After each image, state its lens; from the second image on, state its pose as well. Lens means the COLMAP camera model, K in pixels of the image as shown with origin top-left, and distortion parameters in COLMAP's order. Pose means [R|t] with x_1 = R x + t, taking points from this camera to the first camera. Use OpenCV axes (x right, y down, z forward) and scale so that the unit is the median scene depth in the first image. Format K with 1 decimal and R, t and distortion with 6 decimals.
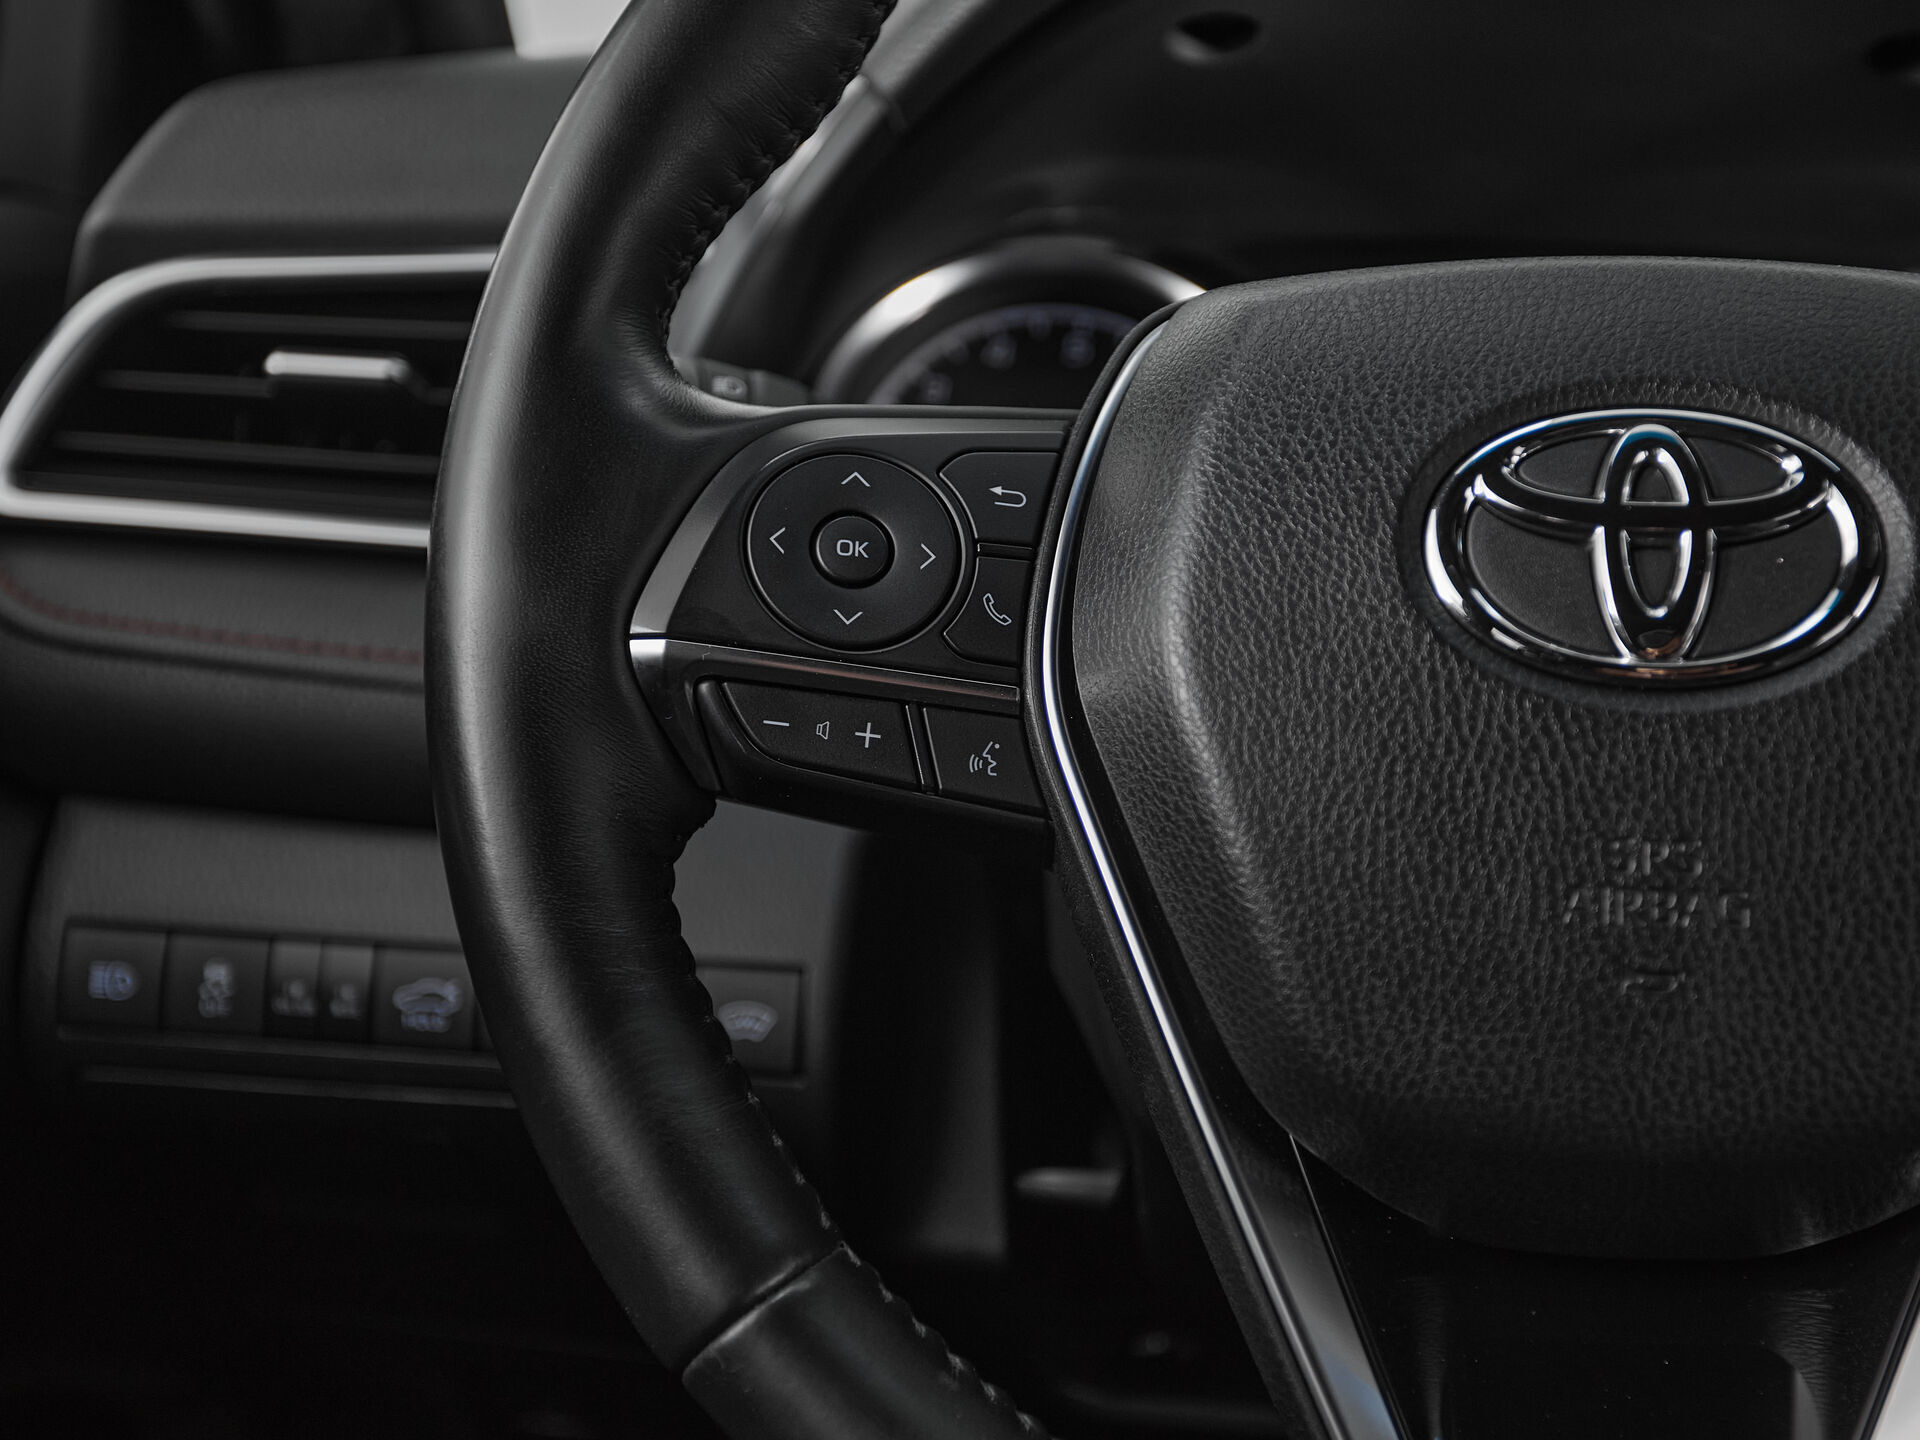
lens RADIAL K [[2676.0, 0, 958.3], [0, 2676.0, 790.9], [0, 0, 1]] dist [0.029338, 0.000000]
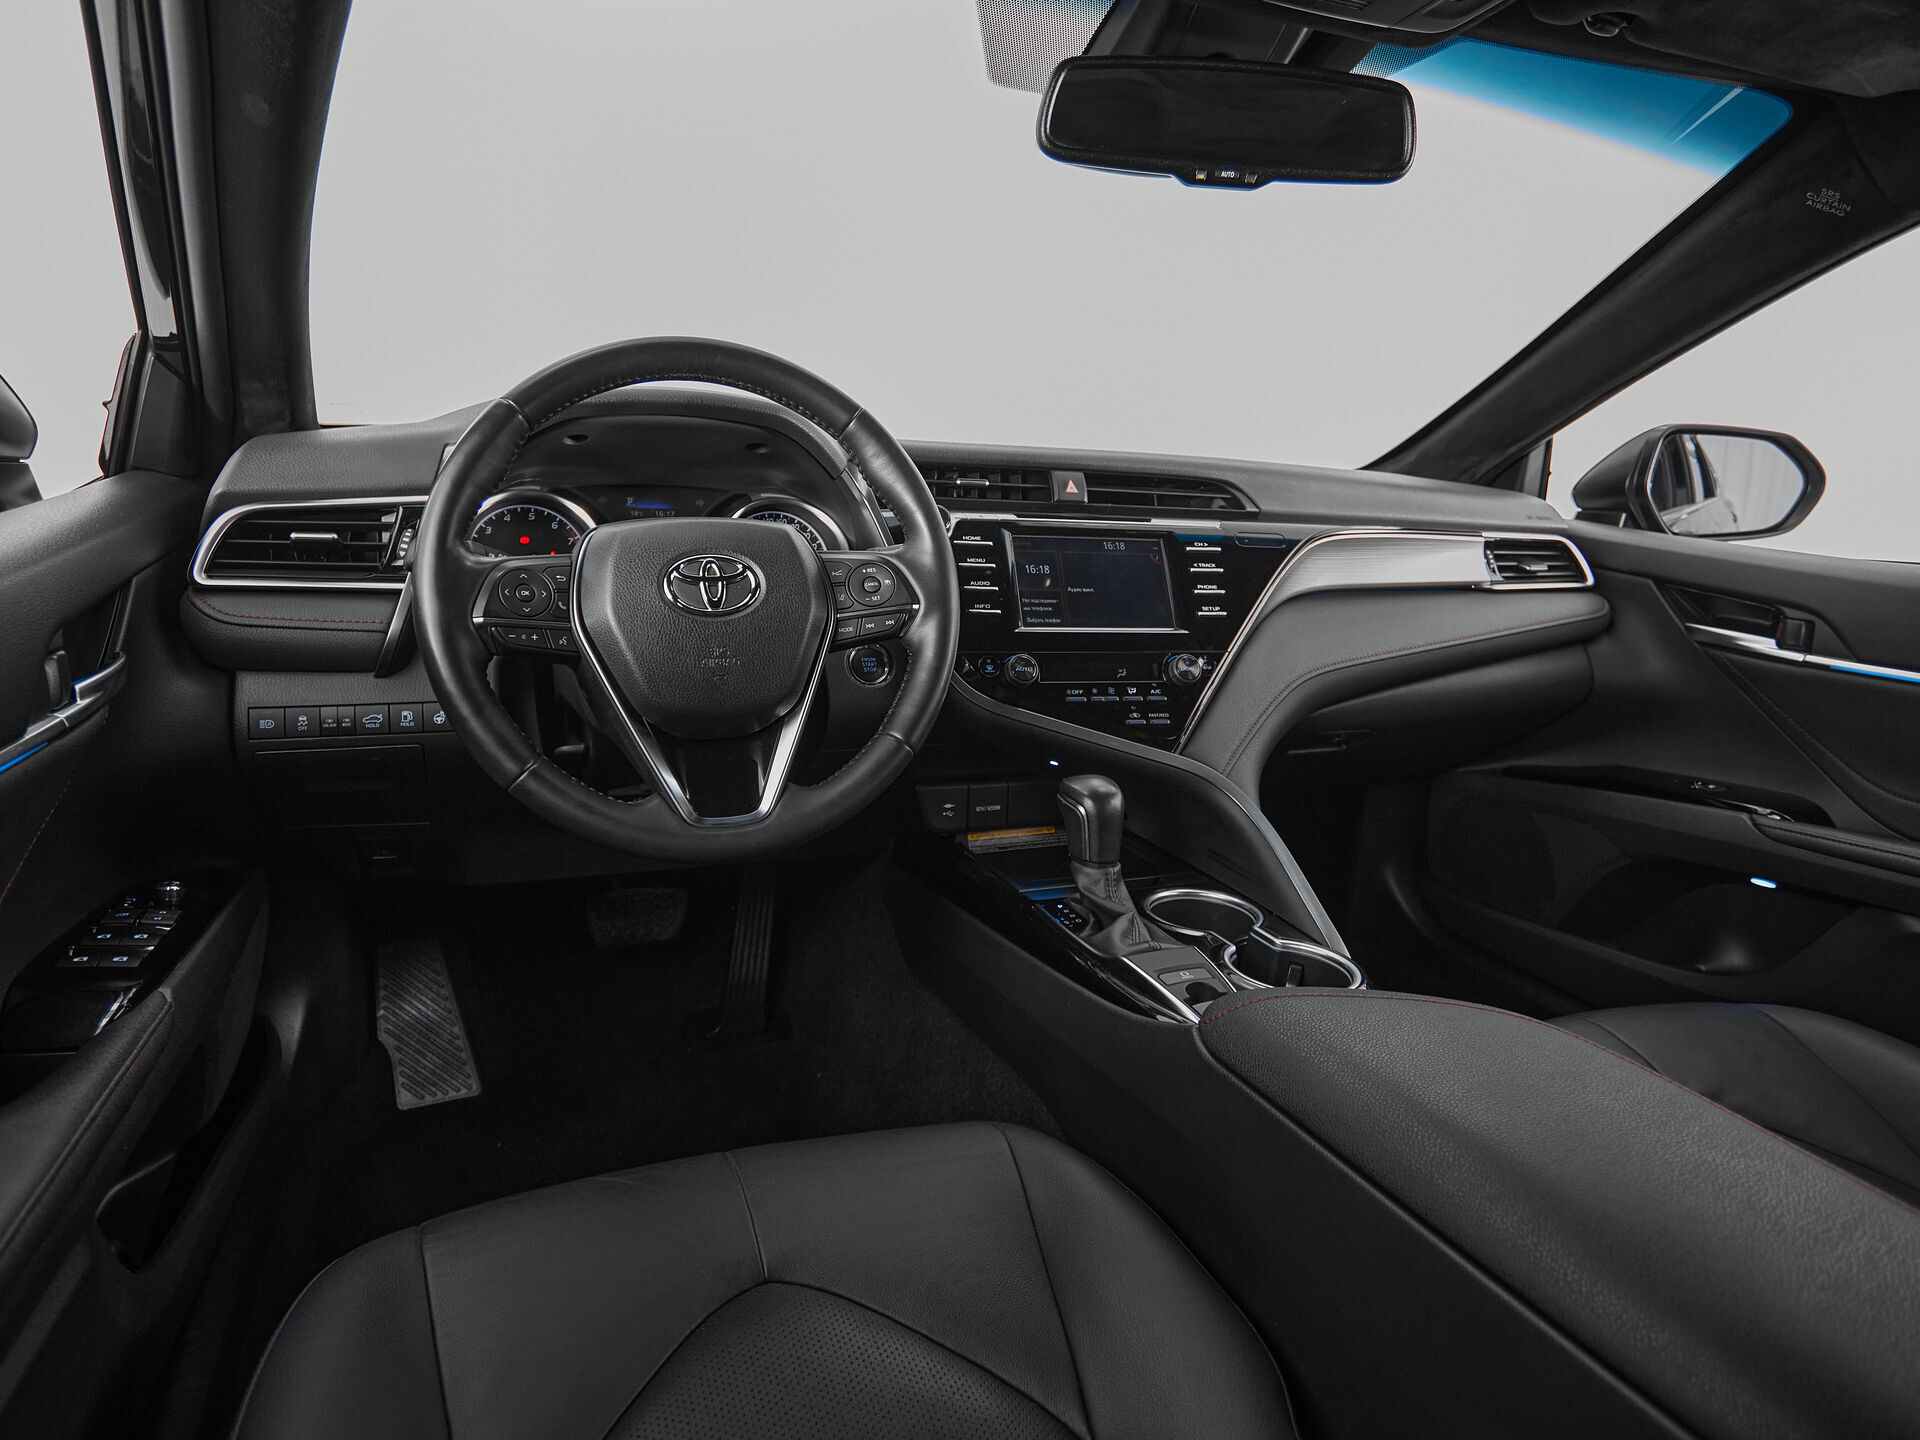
lens RADIAL K [[1102.3, 0, 921.5], [0, 1102.3, 700.2], [0, 0, 1]] dist [-0.003533, -0.002464]
pose [[0.890446, -0.098224, 0.444362, -0.272890], [0.067906, 0.994176, 0.083684, -0.025995], [-0.449994, -0.044341, 0.891930, -0.833175]]
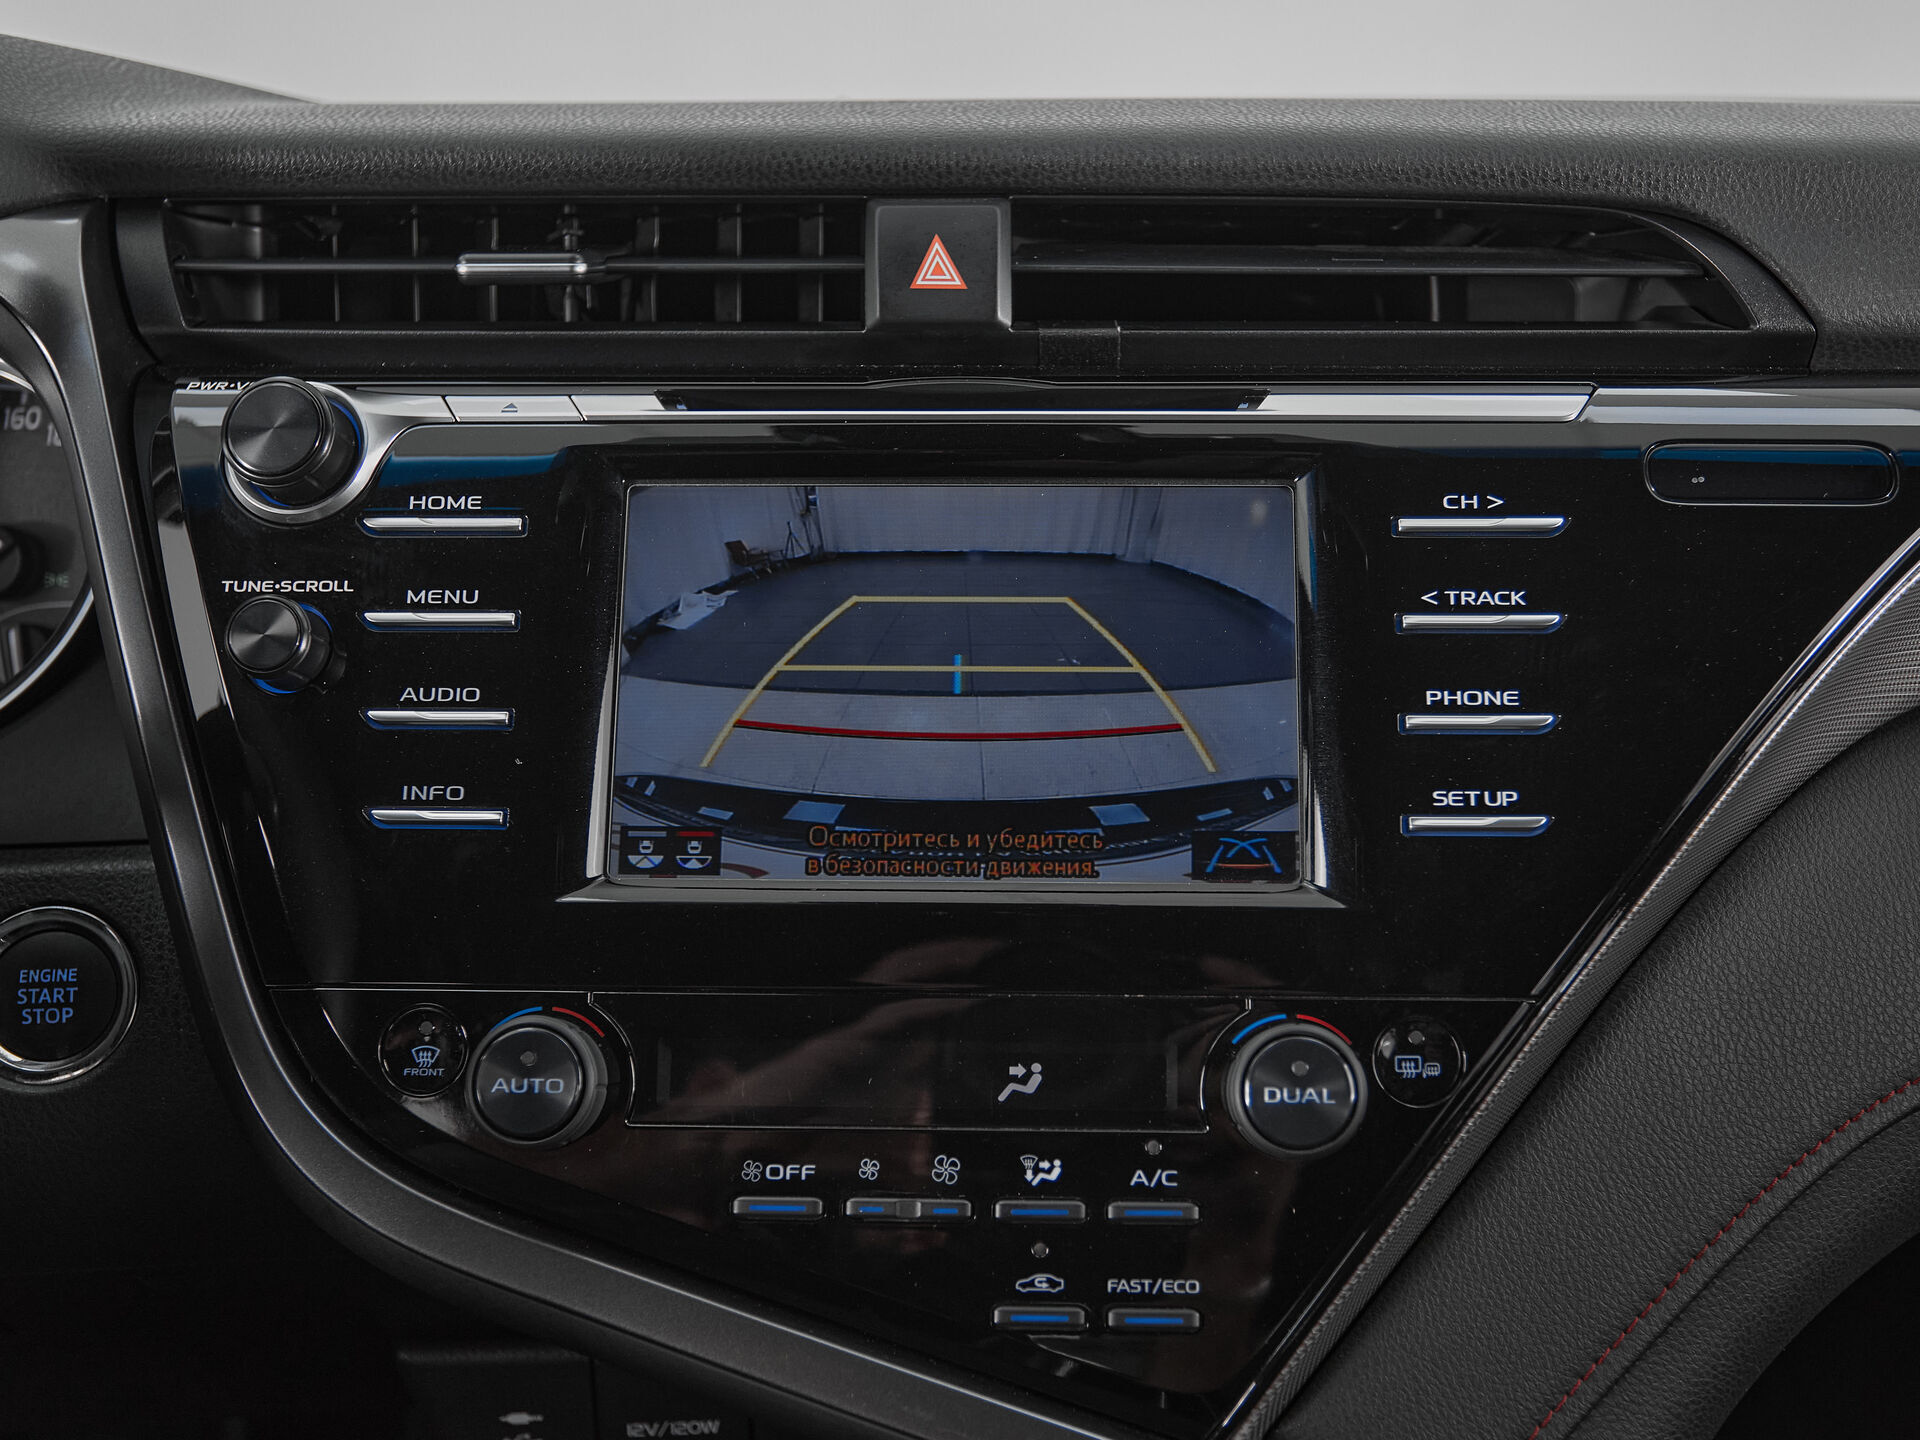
lens RADIAL K [[1819.2, 0, 992.6], [0, 1819.2, 753.8], [0, 0, 1]] dist [-0.019964, 0.017637]
pose [[0.981956, -0.104524, 0.157598, 1.069219], [0.076555, 0.981743, 0.174127, -0.185974], [-0.172921, -0.158920, 0.972030, 0.256267]]
